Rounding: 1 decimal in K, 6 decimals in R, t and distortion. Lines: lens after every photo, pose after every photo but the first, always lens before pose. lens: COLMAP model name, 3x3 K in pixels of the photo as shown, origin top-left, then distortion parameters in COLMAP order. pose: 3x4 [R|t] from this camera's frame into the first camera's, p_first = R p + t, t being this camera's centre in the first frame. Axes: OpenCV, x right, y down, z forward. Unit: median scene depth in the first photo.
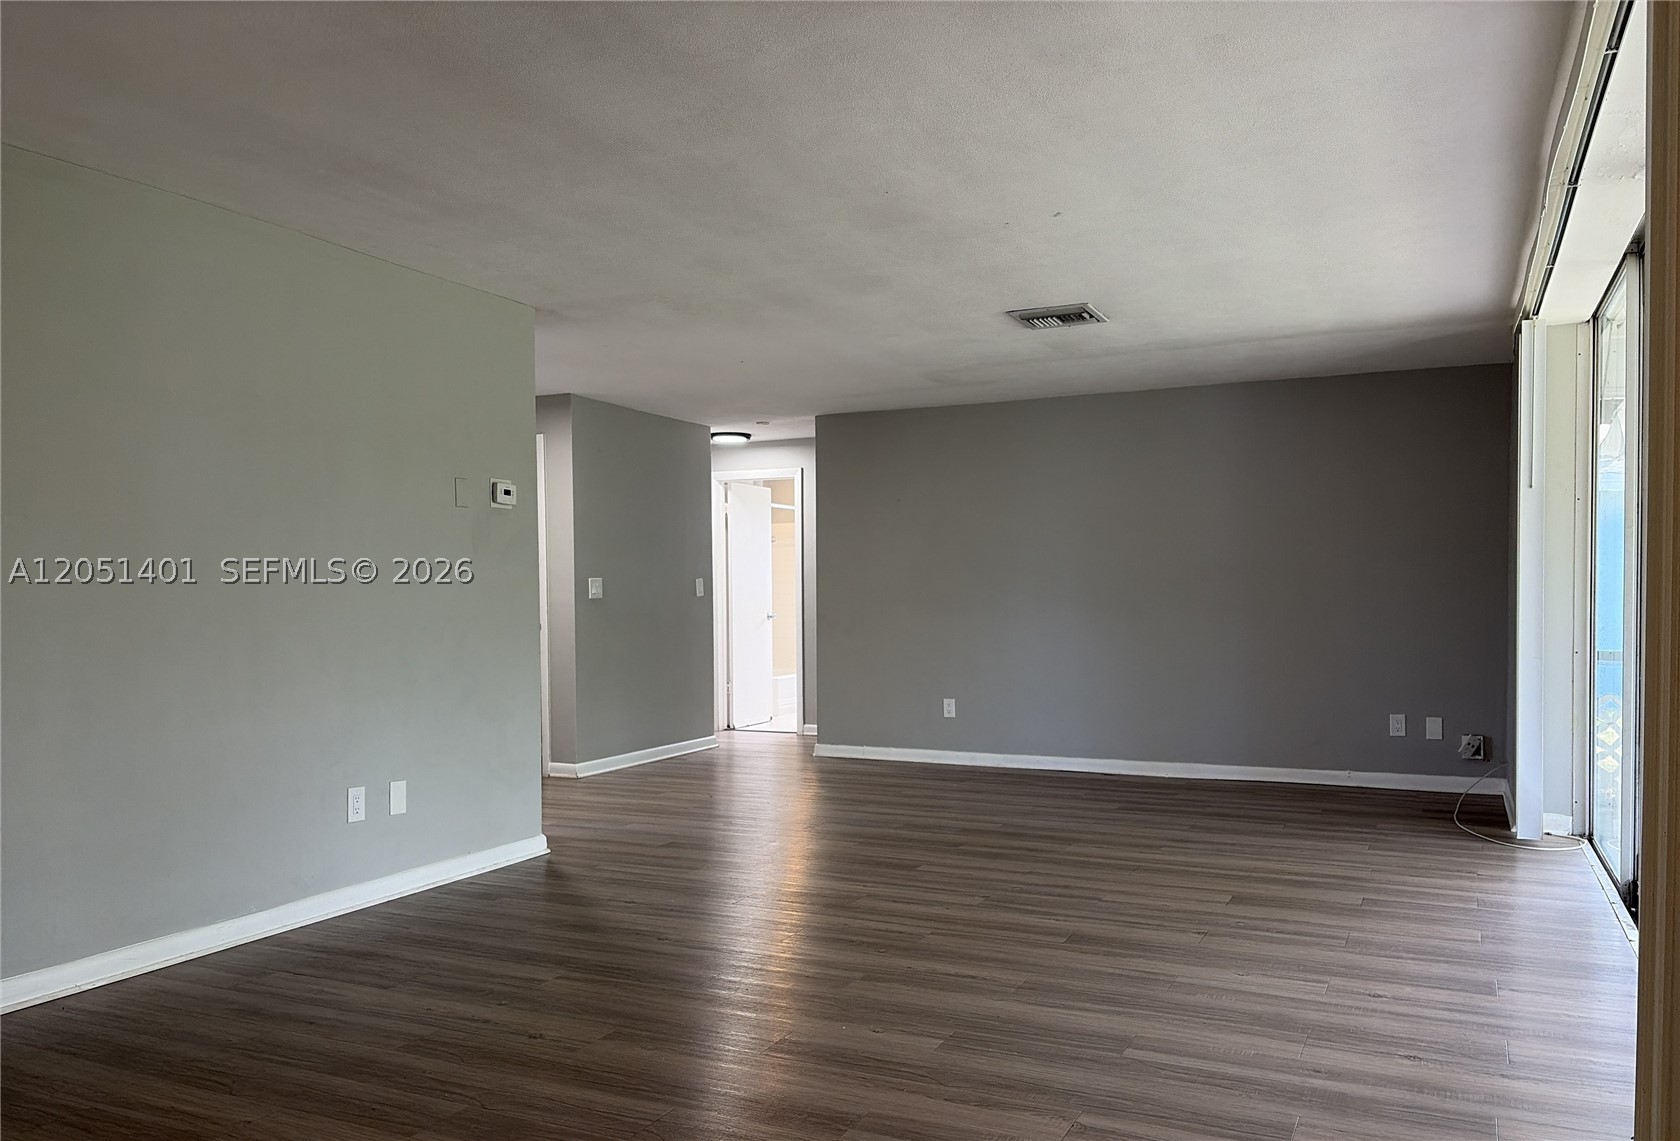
lens RADIAL K [[1265.4, 0, 834.0], [0, 1265.4, 583.3], [0, 0, 1]] dist [0.060310, -0.063077]
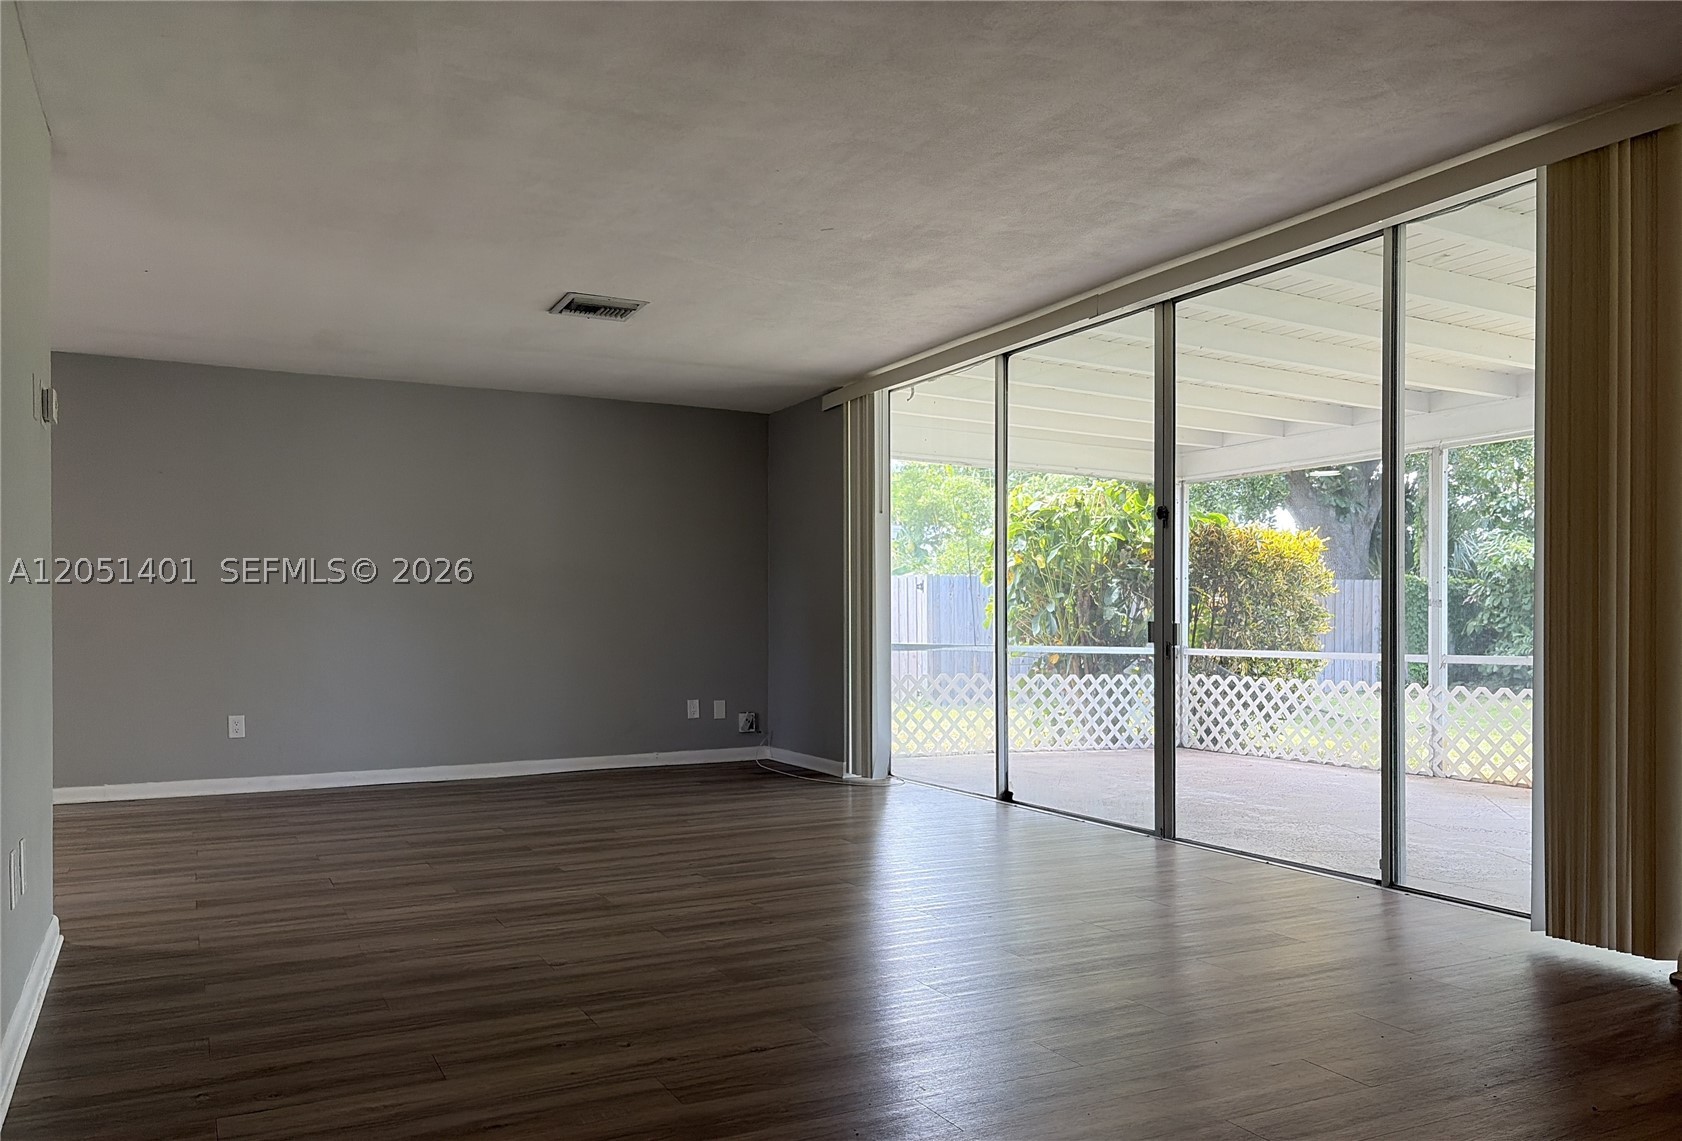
lens RADIAL K [[1266.9, 0, 857.4], [0, 1266.9, 626.6], [0, 0, 1]] dist [0.060310, -0.063077]
pose [[0.585776, 0.001360, 0.810472, -0.639508], [-0.011107, 0.999918, 0.006350, 0.040418], [-0.810397, -0.012722, 0.585744, 0.304638]]
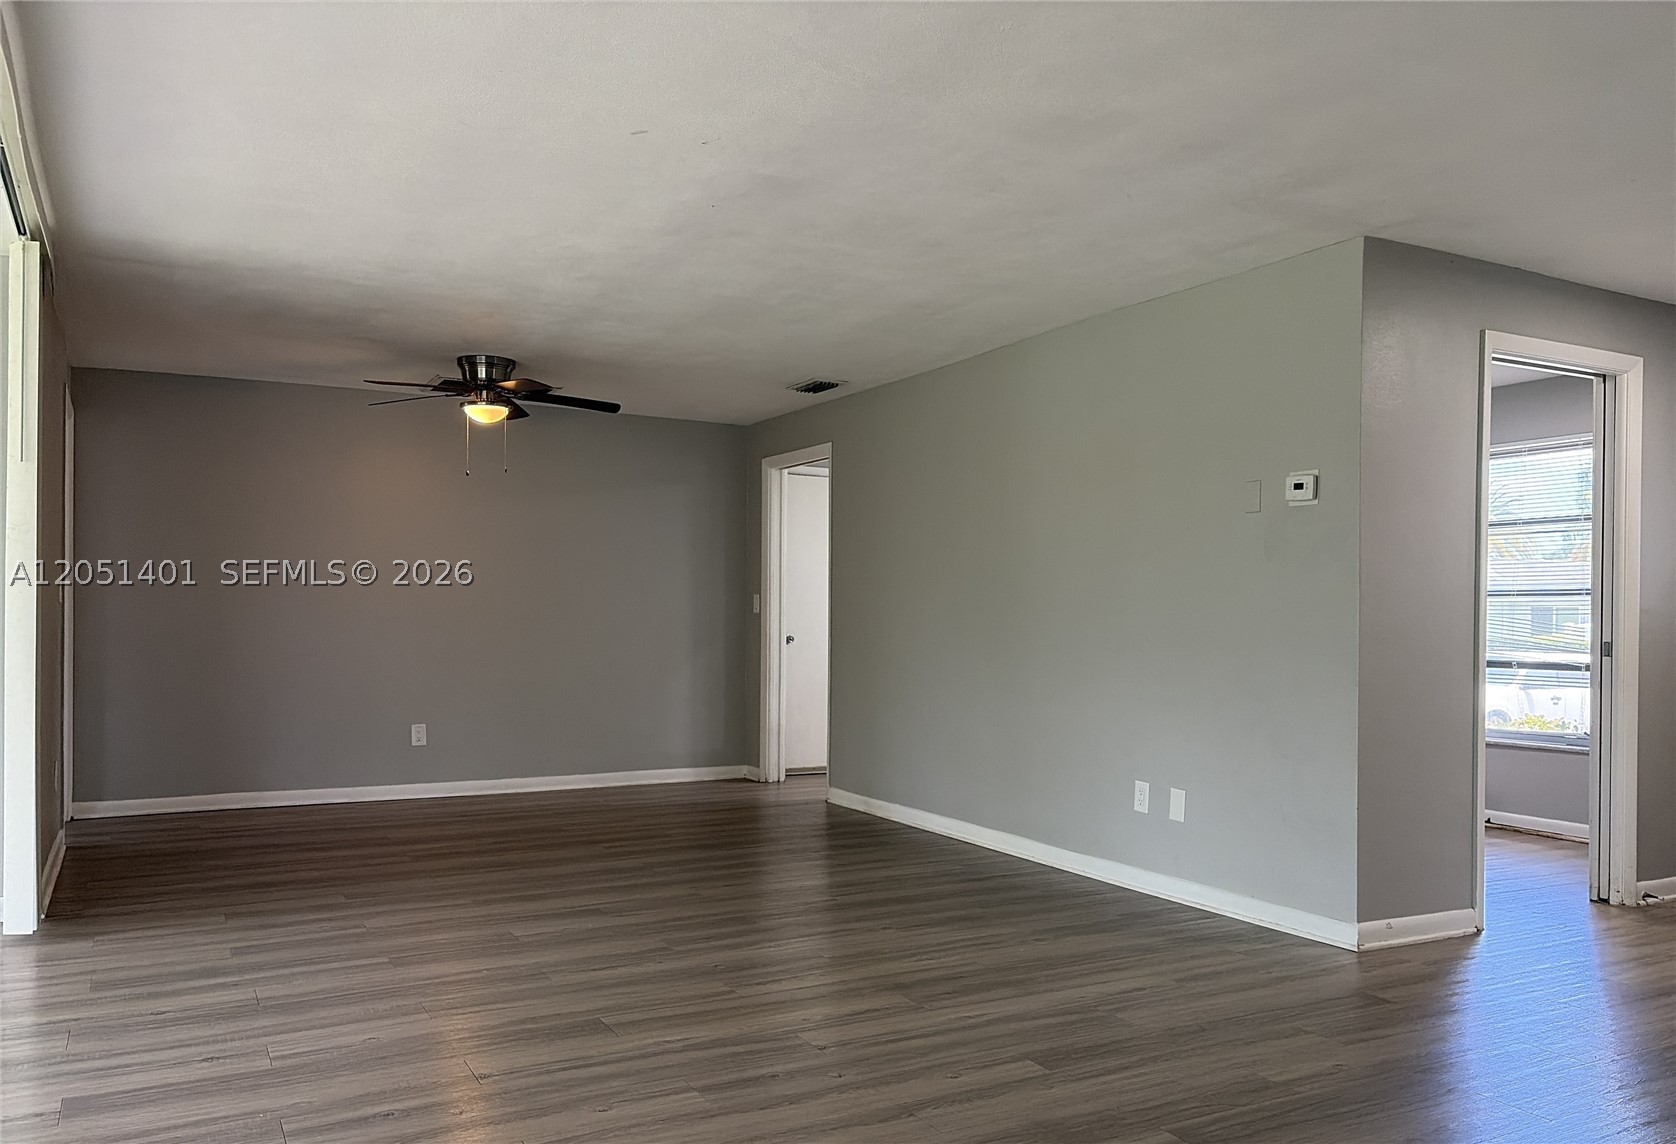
lens RADIAL K [[1262.4, 0, 838.6], [0, 1262.4, 608.7], [0, 0, 1]] dist [0.060310, -0.063077]
pose [[-0.578774, -0.003153, -0.815482, 0.682231], [0.001477, 0.999987, -0.004915, 0.014476], [0.815487, -0.004049, -0.578762, 1.425549]]
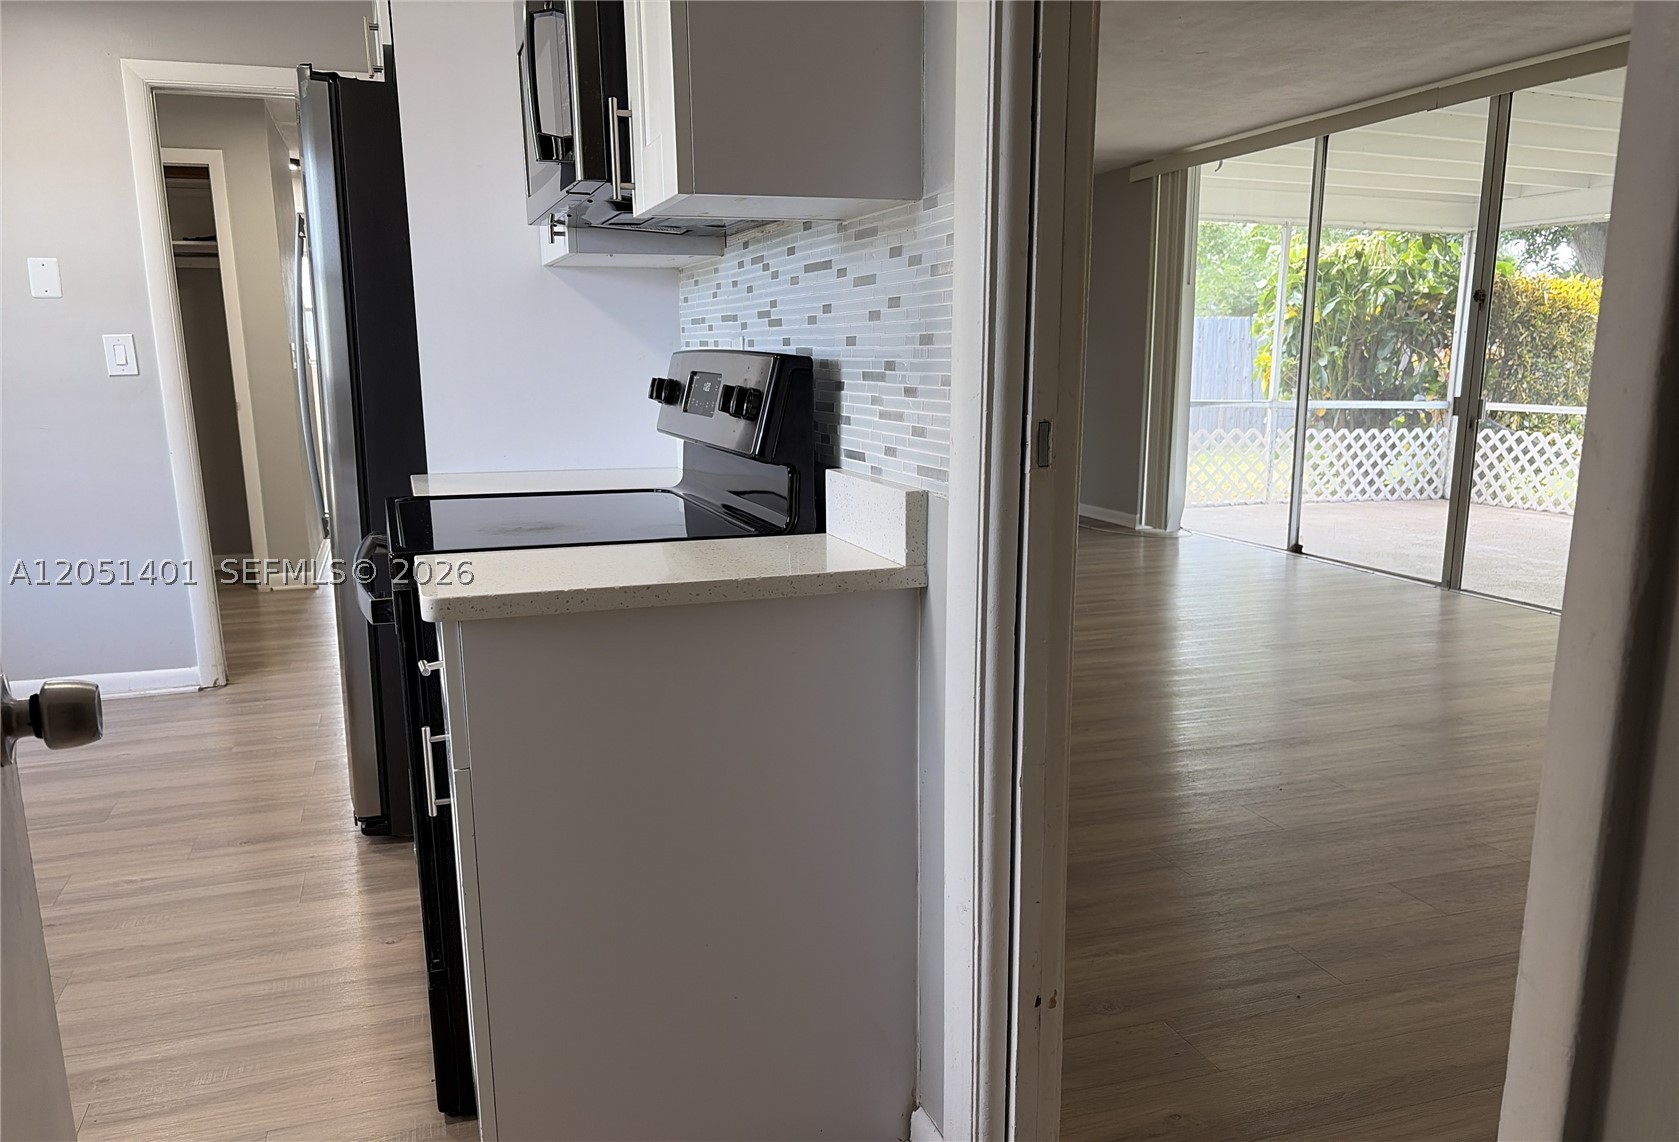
lens RADIAL K [[1264.6, 0, 874.4], [0, 1264.6, 642.6], [0, 0, 1]] dist [0.060310, -0.063077]
pose [[0.694880, -0.159468, 0.701221, -0.837088], [-0.006273, 0.973722, 0.227656, 0.003384], [-0.719098, -0.162592, 0.675620, 0.282551]]
